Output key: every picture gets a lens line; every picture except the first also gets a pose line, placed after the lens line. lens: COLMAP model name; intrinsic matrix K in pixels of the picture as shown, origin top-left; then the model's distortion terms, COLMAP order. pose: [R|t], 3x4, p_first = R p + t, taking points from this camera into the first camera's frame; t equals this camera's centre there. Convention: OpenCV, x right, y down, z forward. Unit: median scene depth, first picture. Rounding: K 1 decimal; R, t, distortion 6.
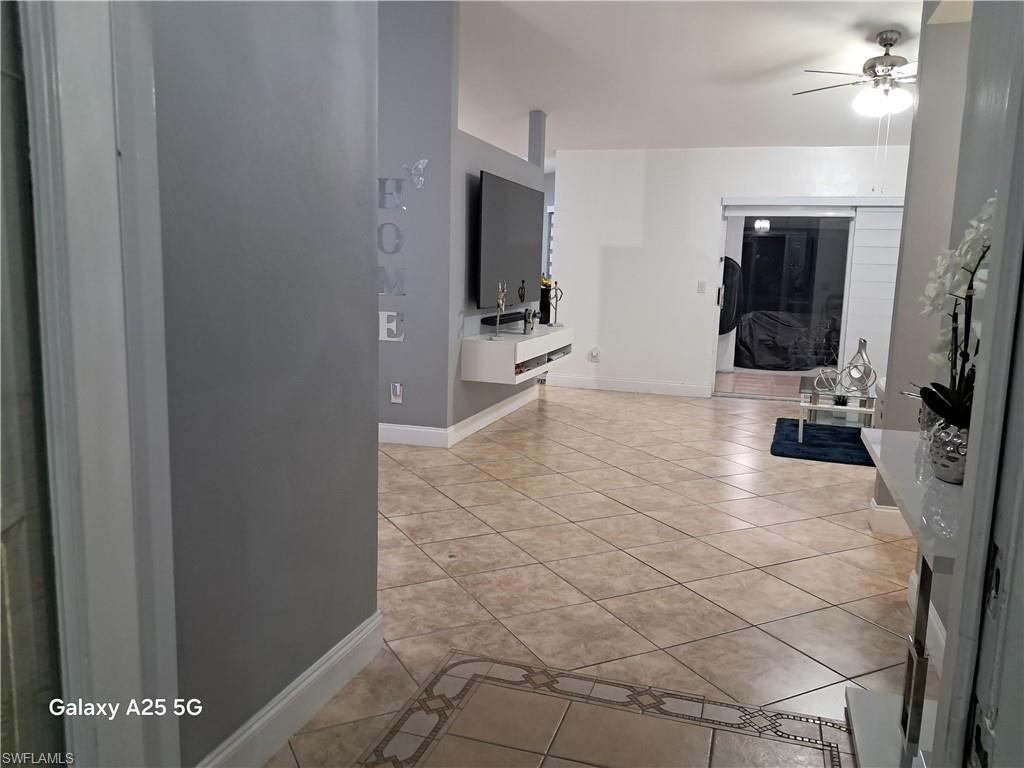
lens RADIAL K [[796.5, 0, 514.2], [0, 796.5, 379.8], [0, 0, 1]] dist [0.063652, -0.106574]
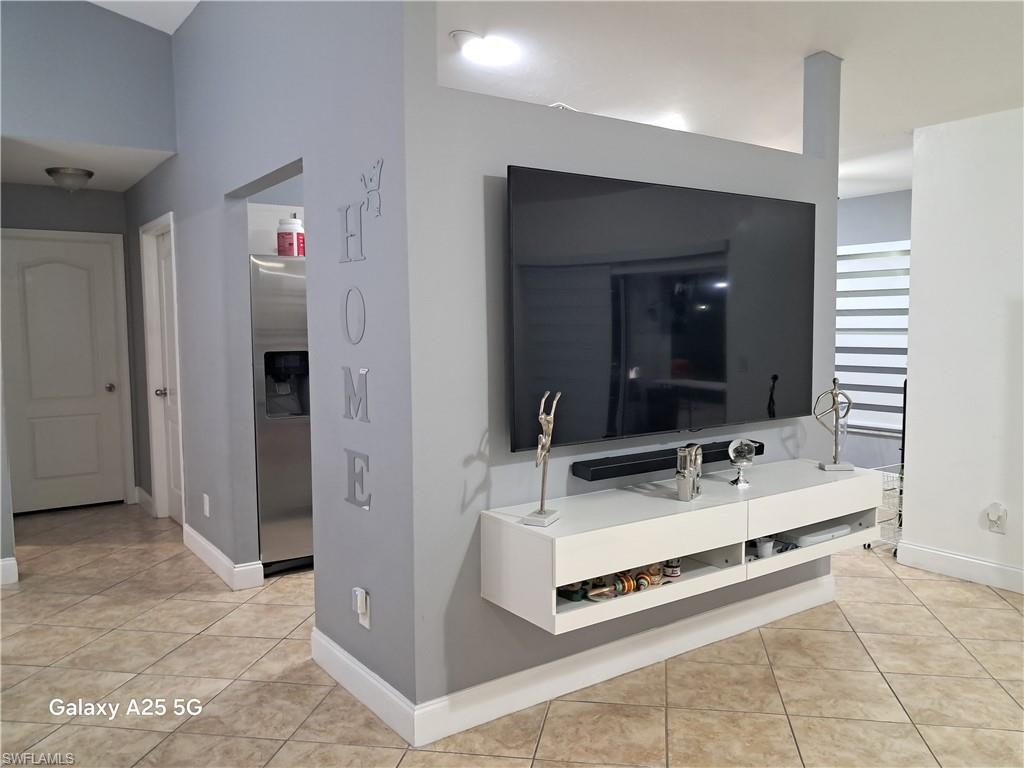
lens RADIAL K [[796.5, 0, 514.2], [0, 796.5, 379.8], [0, 0, 1]] dist [0.063652, -0.106574]
pose [[0.795728, 0.002155, -0.605650, 0.083825], [-0.053077, 0.996394, -0.066189, -0.034392], [0.603324, 0.084814, 0.792973, 0.212435]]
